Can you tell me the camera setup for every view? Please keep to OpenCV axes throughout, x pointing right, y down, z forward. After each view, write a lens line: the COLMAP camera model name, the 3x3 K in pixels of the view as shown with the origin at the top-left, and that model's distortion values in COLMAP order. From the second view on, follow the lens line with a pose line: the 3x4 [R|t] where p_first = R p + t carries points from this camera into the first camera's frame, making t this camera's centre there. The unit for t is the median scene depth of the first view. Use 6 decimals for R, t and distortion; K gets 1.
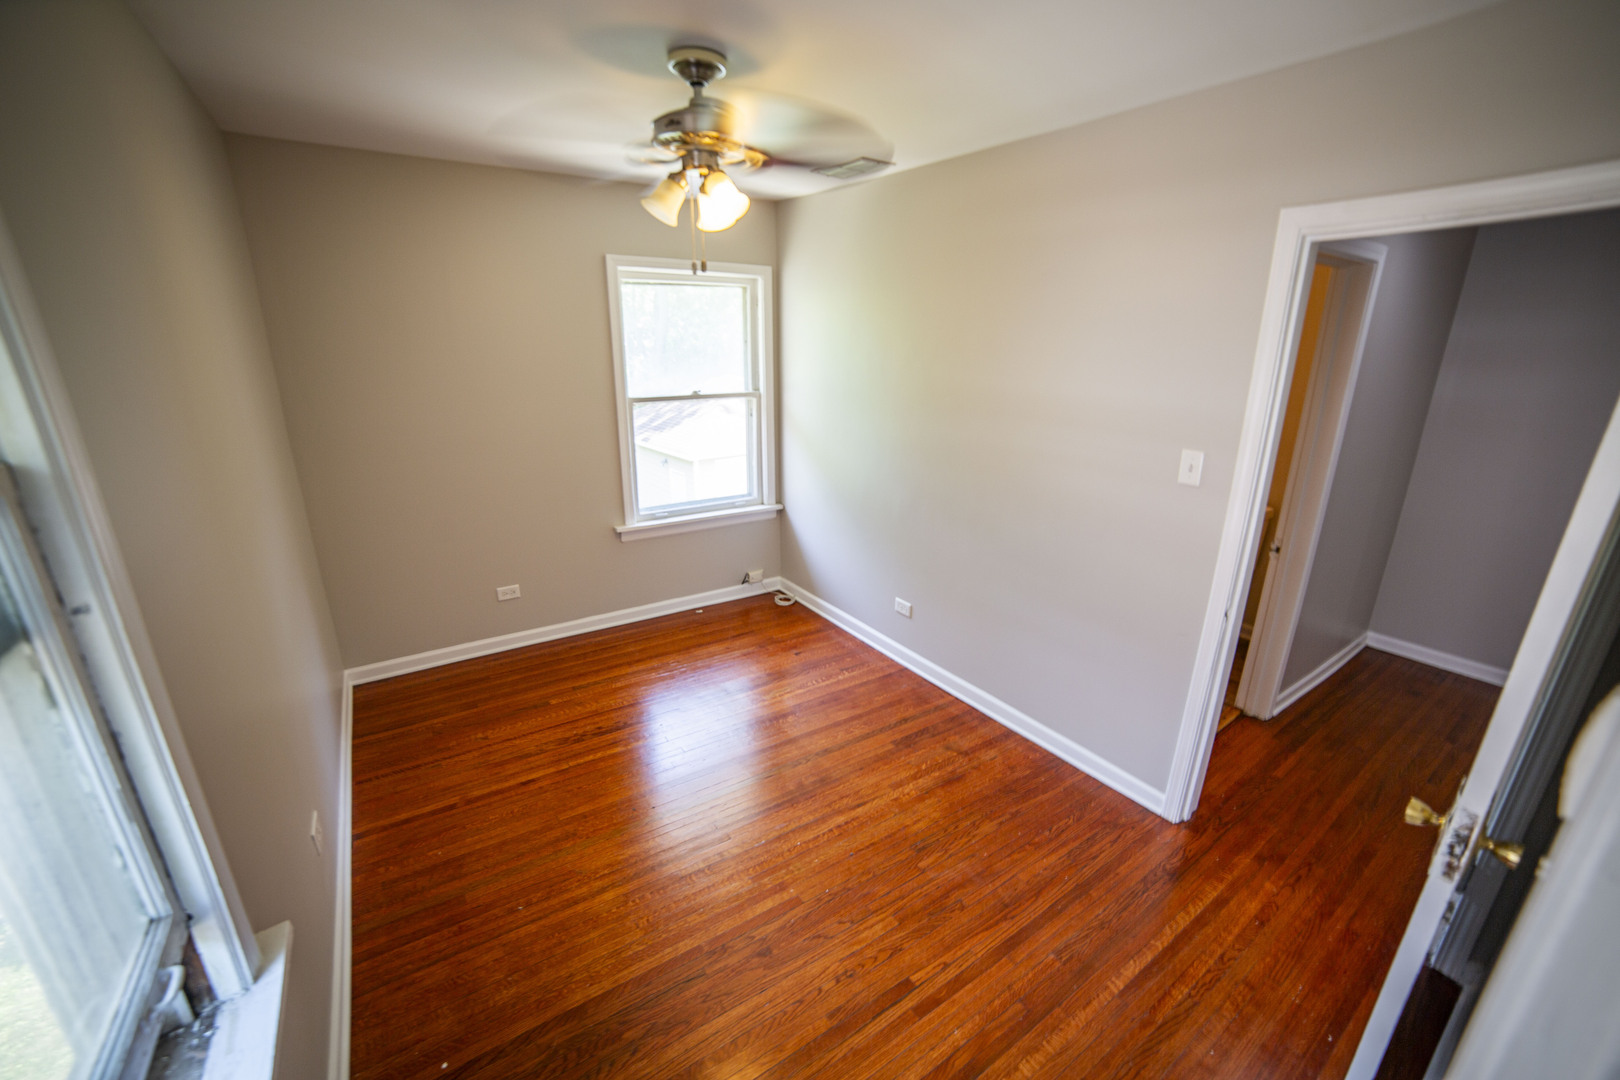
lens RADIAL K [[650.4, 0, 818.3], [0, 650.4, 546.7], [0, 0, 1]] dist [-0.113263, 0.042067]
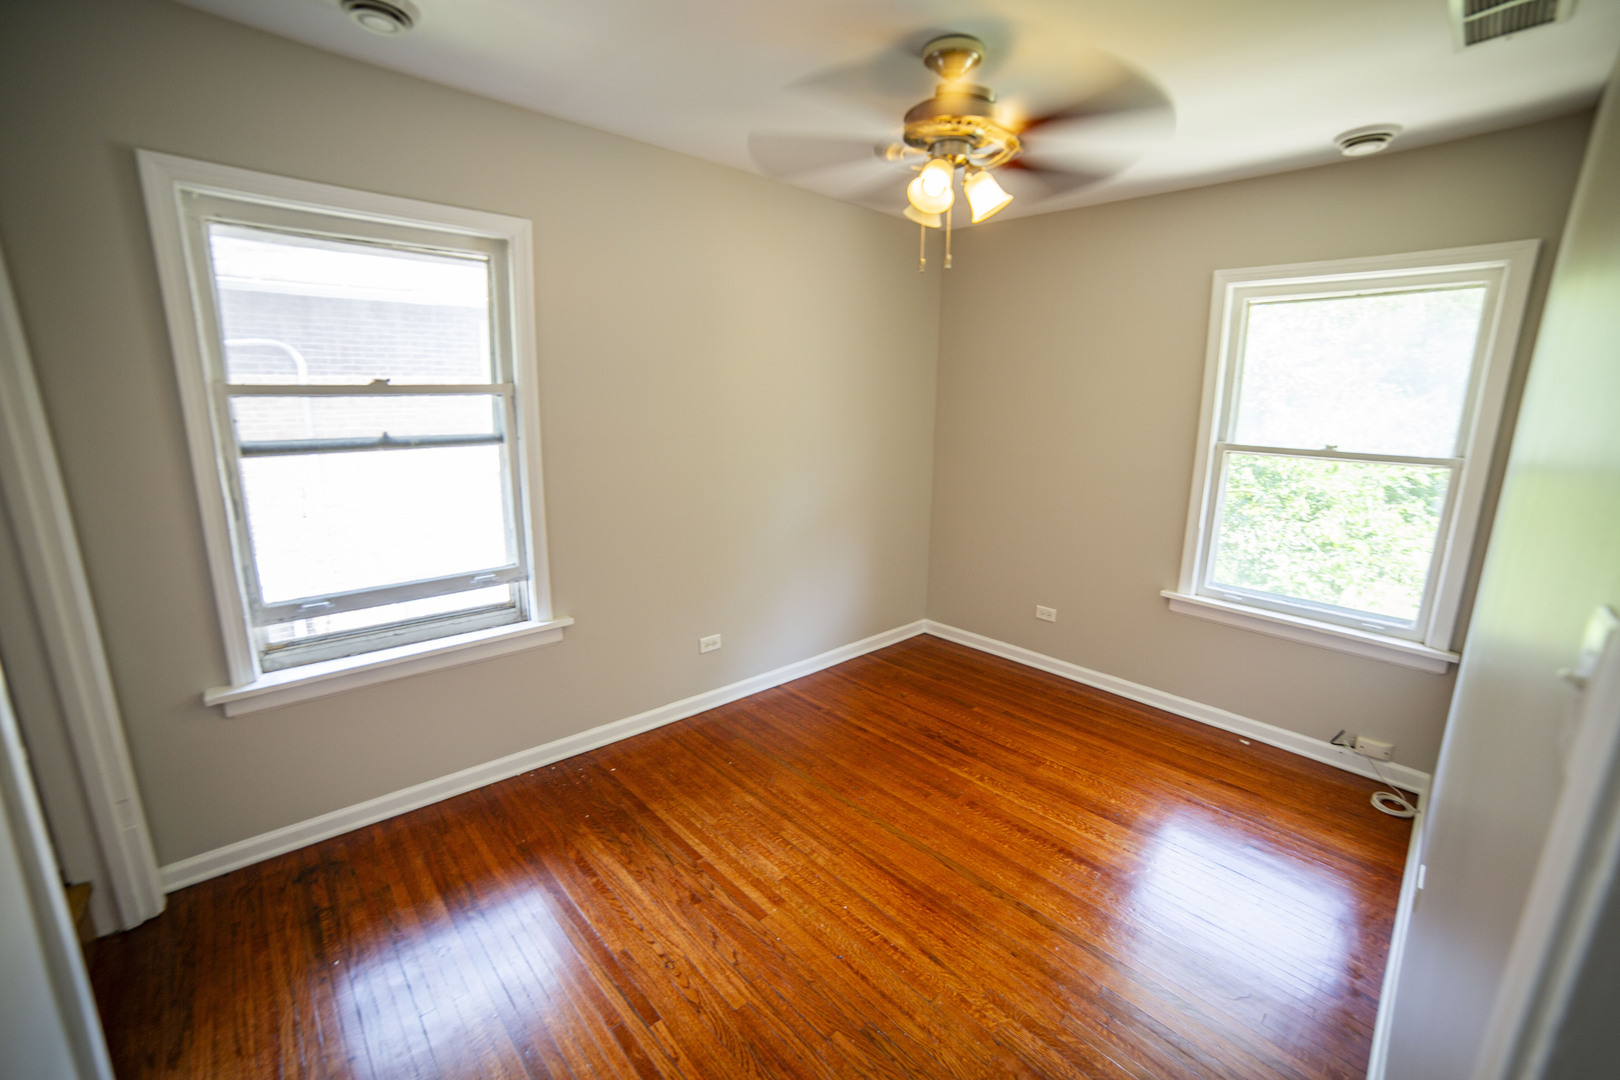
lens RADIAL K [[650.4, 0, 818.3], [0, 650.4, 546.7], [0, 0, 1]] dist [-0.113263, 0.042067]
pose [[0.155731, 0.209234, -0.965385, 0.655870], [-0.317053, 0.936187, 0.151760, -0.105753], [0.935535, 0.282444, 0.212132, 0.616677]]
